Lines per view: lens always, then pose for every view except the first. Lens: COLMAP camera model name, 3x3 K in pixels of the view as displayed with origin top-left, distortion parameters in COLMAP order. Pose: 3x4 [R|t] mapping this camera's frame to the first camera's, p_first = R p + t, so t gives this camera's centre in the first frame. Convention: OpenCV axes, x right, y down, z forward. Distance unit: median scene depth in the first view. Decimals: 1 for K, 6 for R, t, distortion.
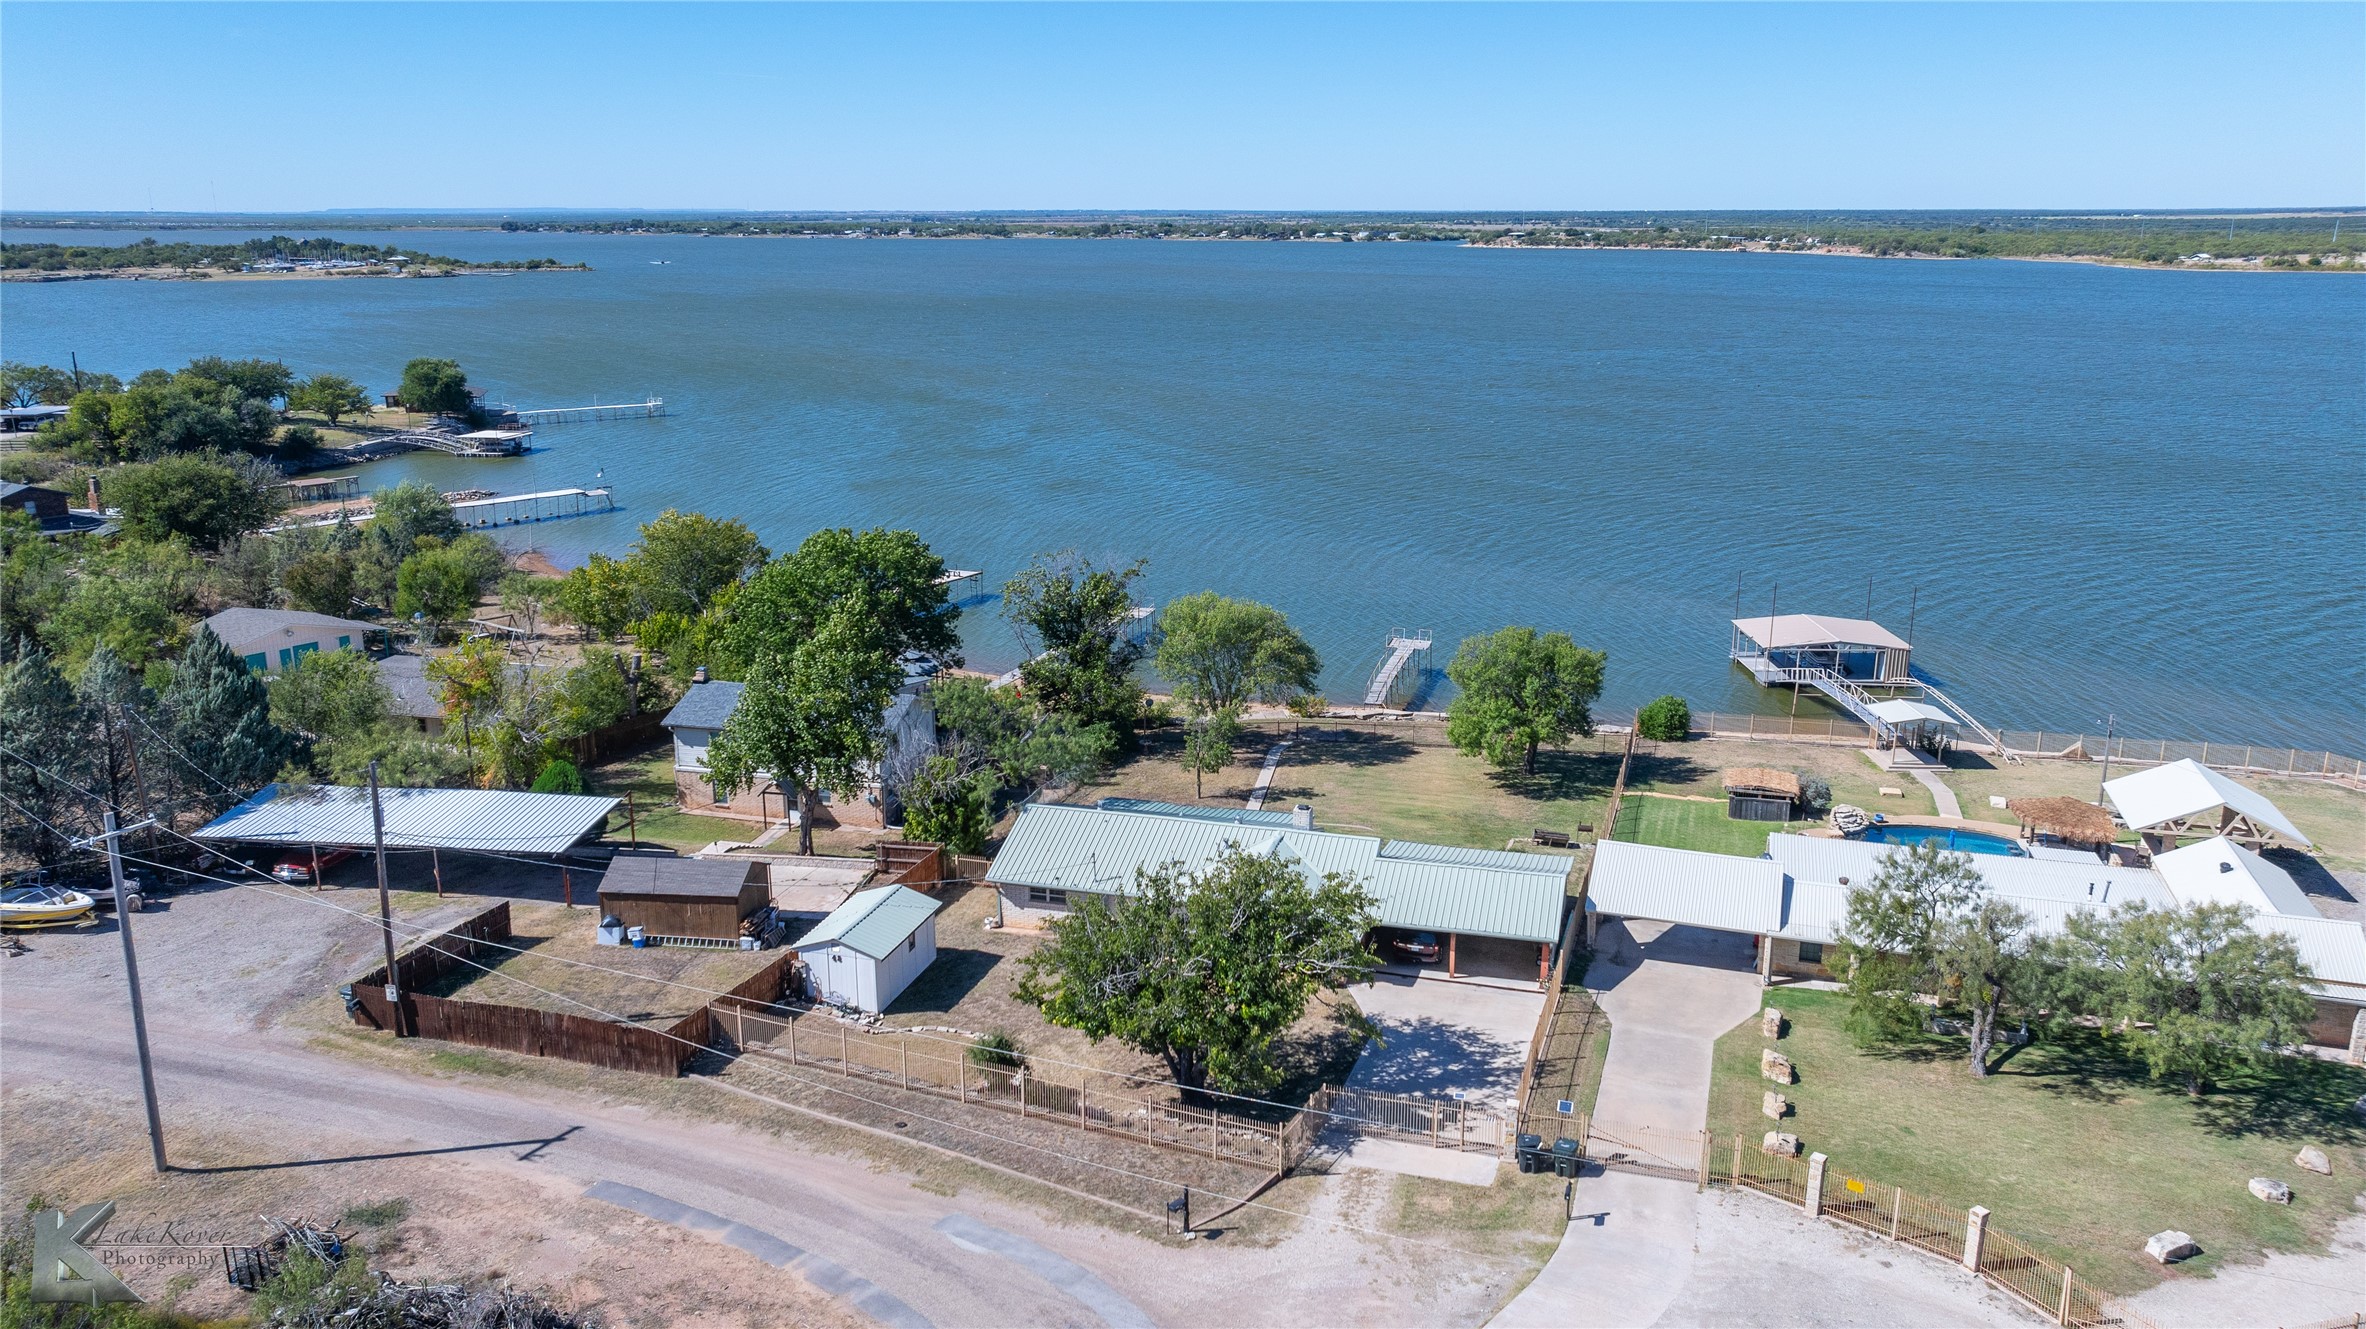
lens RADIAL K [[1718.5, 0, 1183.0], [0, 1718.5, 664.5], [0, 0, 1]] dist [-0.018650, 0.003056]
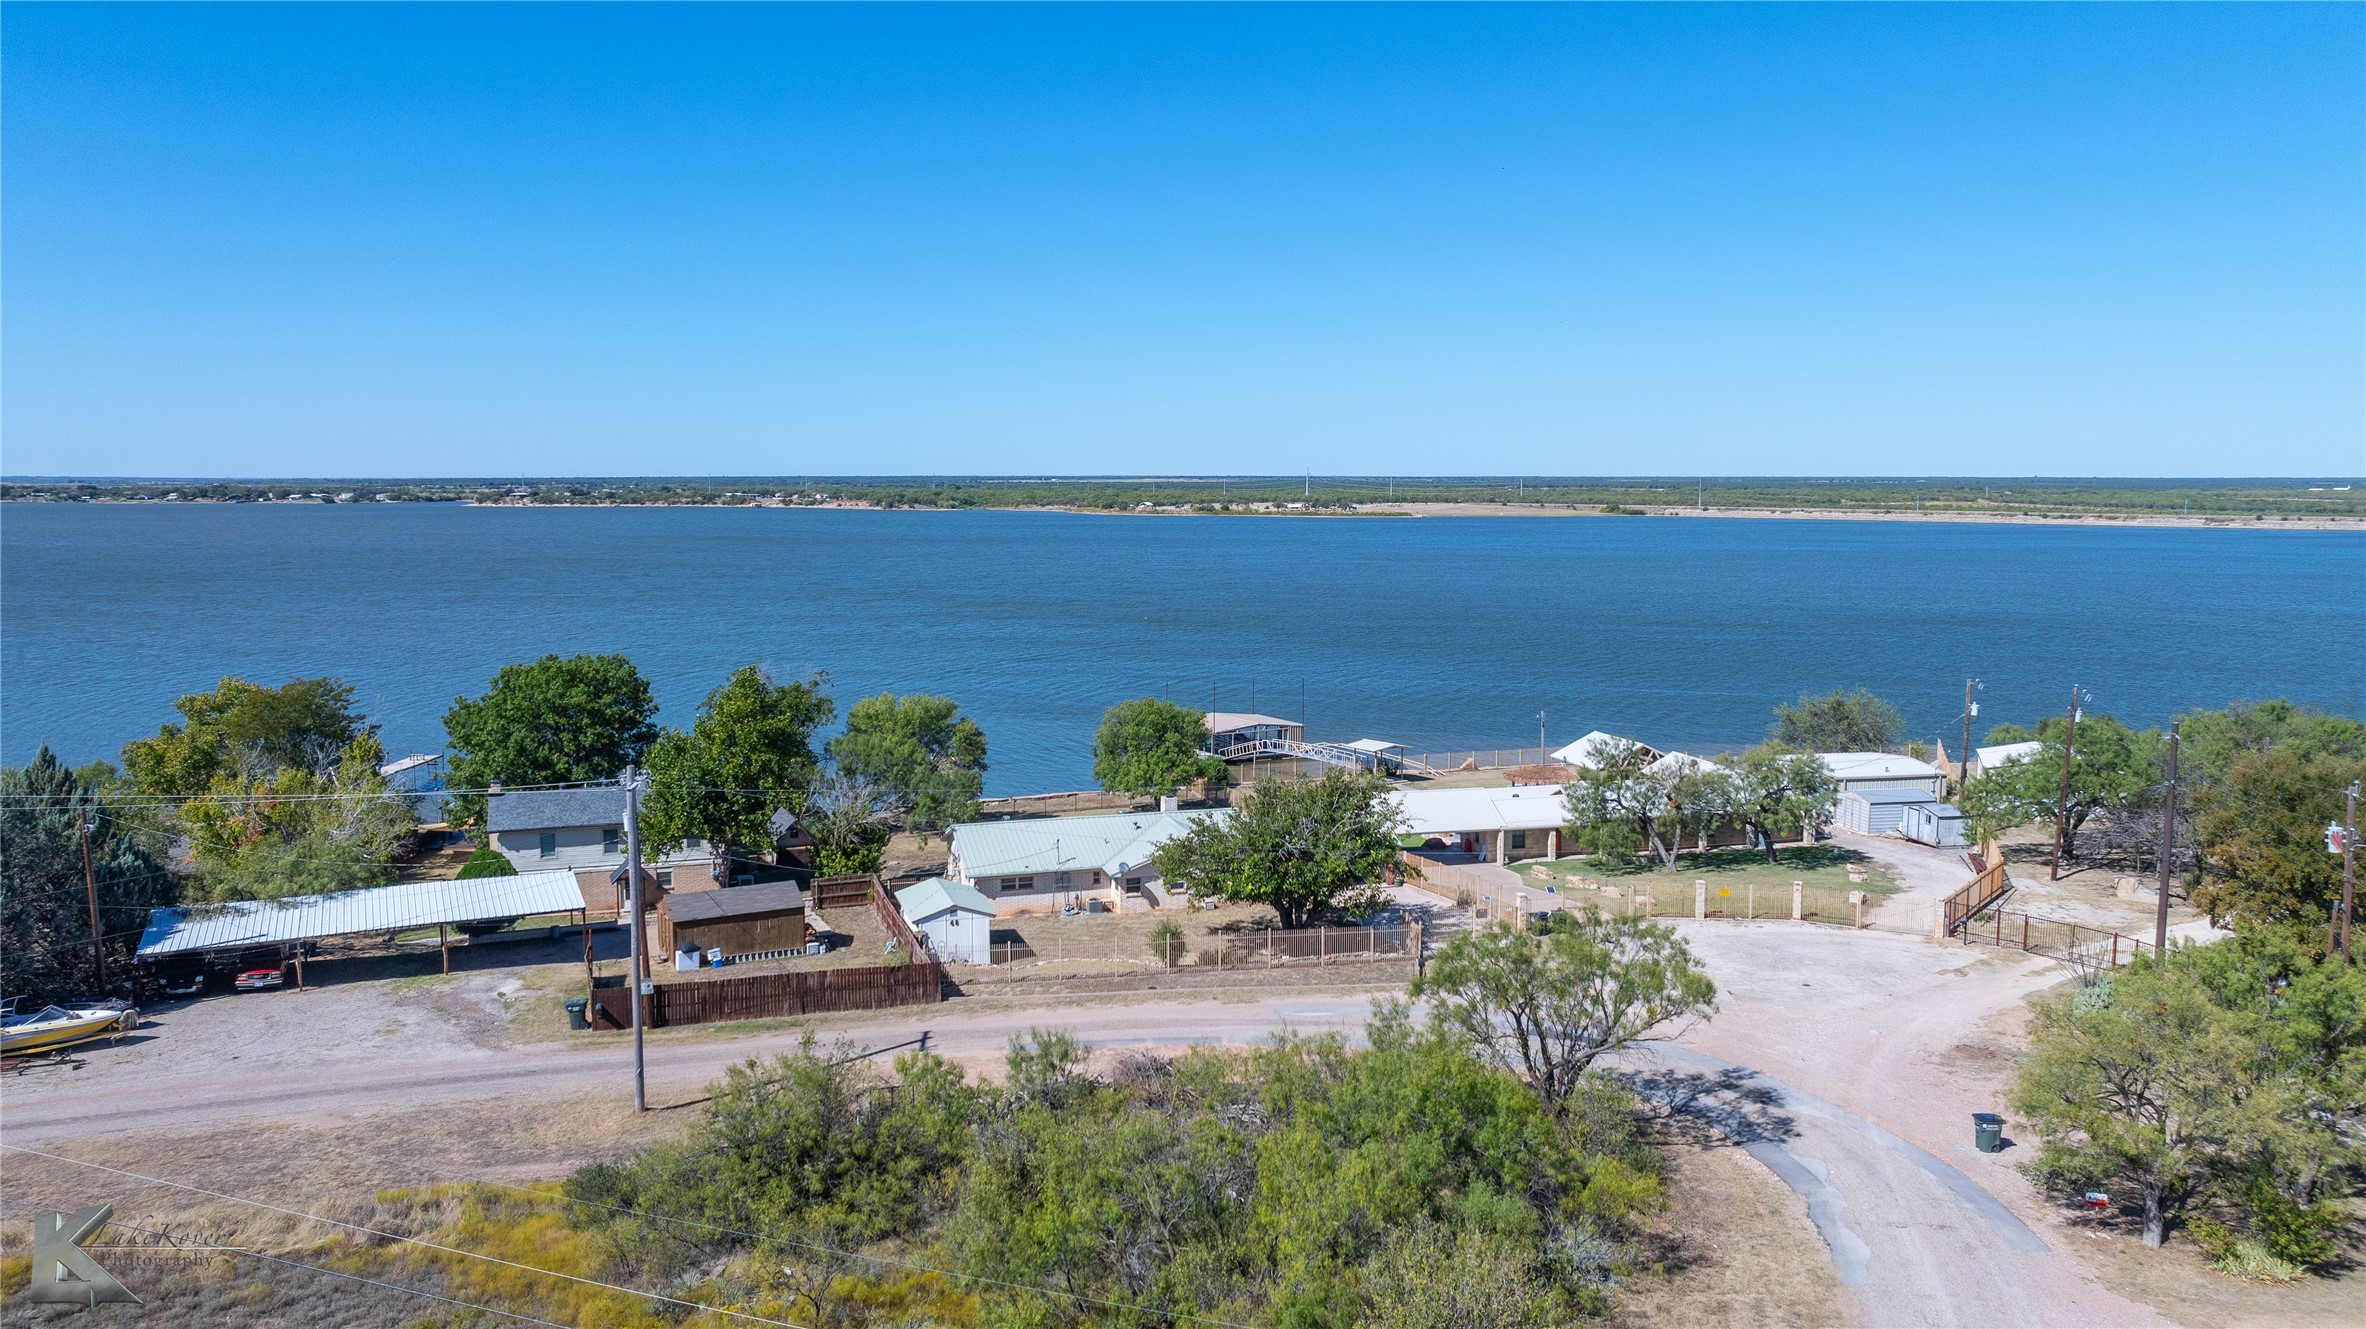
lens RADIAL K [[1741.7, 0, 1185.7], [0, 1741.7, 664.4], [0, 0, 1]] dist [-0.015833, 0.007436]
pose [[0.830108, -0.055806, 0.554802, -0.669746], [0.141060, 0.983632, -0.112117, 0.140850], [-0.539465, 0.171330, 0.824393, -0.101919]]
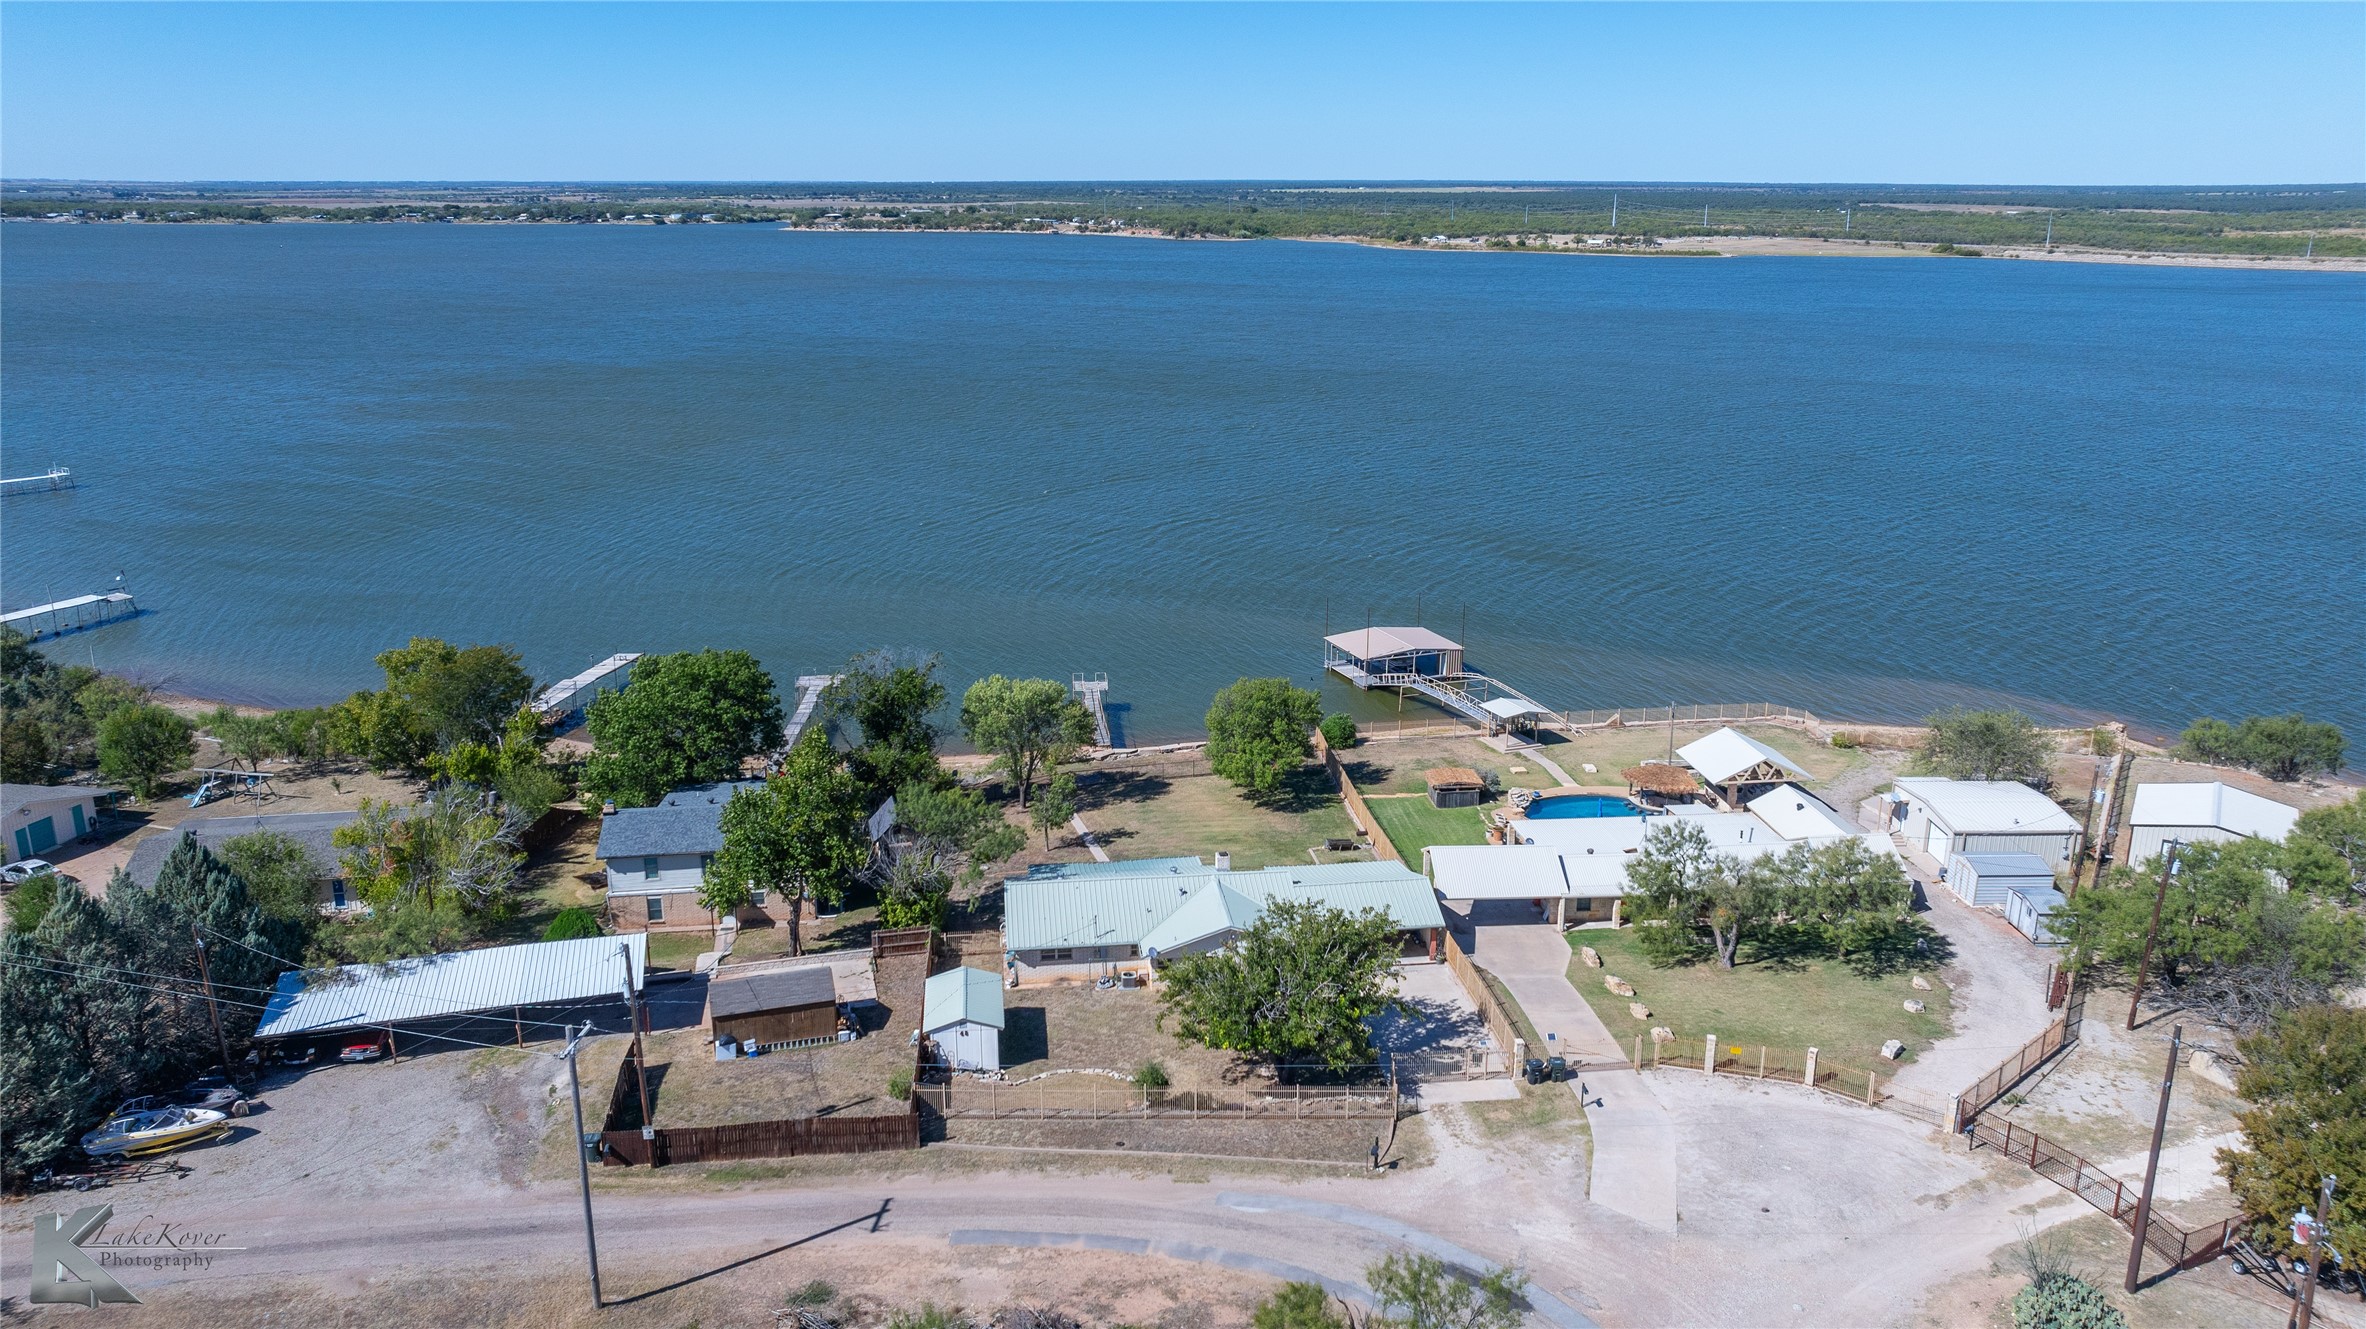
lens RADIAL K [[1718.5, 0, 1183.0], [0, 1718.5, 664.5], [0, 0, 1]] dist [-0.018650, 0.003056]
pose [[0.917631, -0.106658, 0.382854, -0.468329], [0.098401, 0.994296, 0.041150, -0.124221], [-0.385059, -0.000088, 0.922892, -0.210052]]
